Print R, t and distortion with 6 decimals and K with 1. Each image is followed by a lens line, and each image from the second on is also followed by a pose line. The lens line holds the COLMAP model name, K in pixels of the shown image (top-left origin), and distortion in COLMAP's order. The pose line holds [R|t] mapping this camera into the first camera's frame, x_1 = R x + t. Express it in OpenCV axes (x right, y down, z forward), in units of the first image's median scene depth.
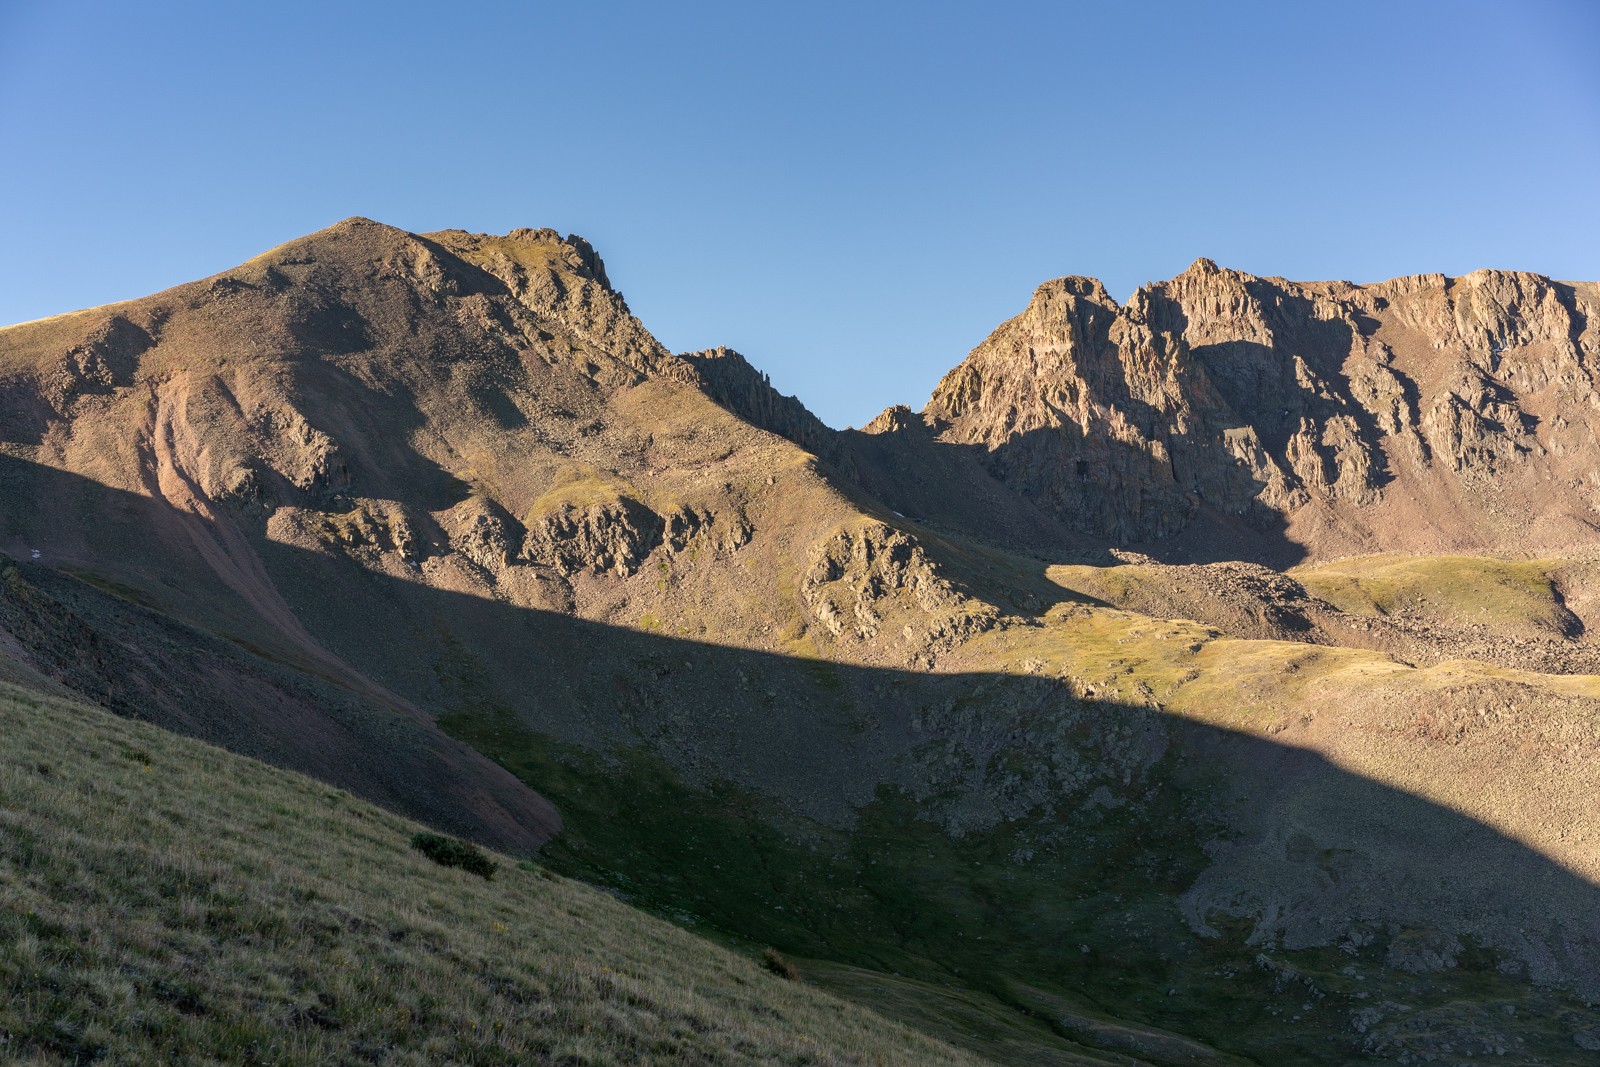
lens RADIAL K [[2482.0, 0, 798.5], [0, 2482.0, 533.7], [0, 0, 1]] dist [-0.008856, 0.000000]
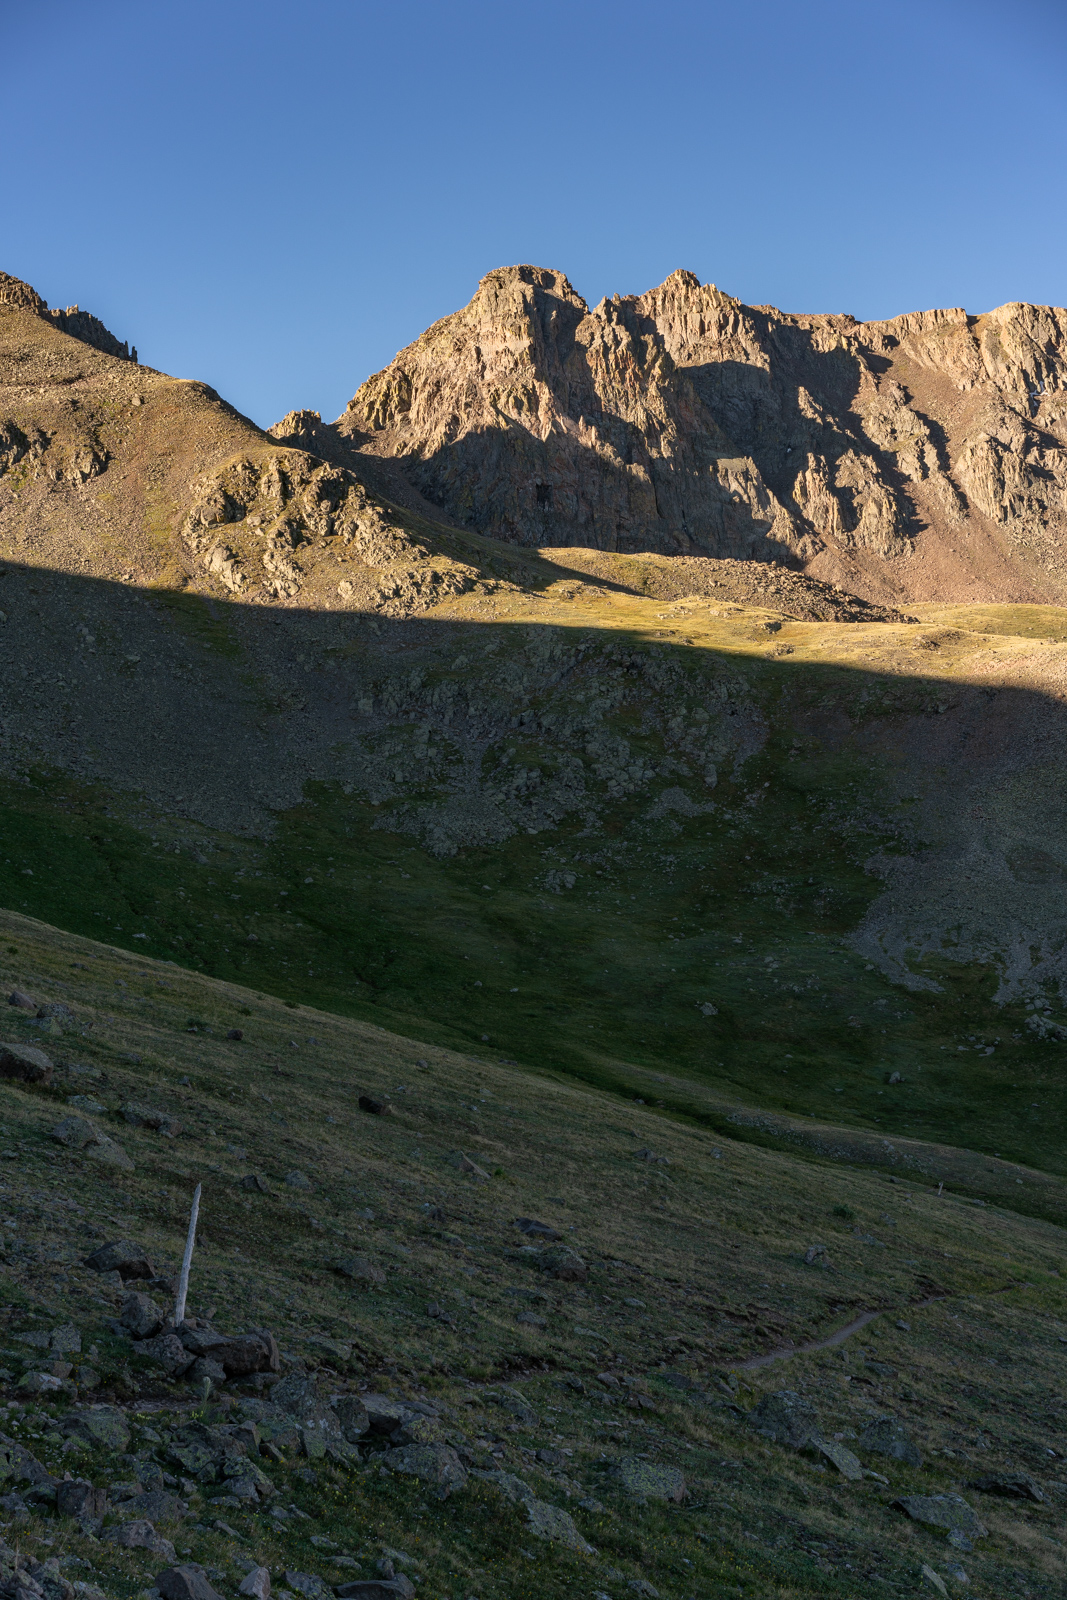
lens RADIAL K [[2482.0, 0, 535.7], [0, 2482.0, 799.2], [0, 0, 1]] dist [-0.008856, 0.000000]
pose [[0.988328, 0.021876, 0.150765, -0.003582], [-0.024598, 0.999566, 0.016217, 0.077768], [-0.150345, -0.019736, 0.988437, 0.321015]]
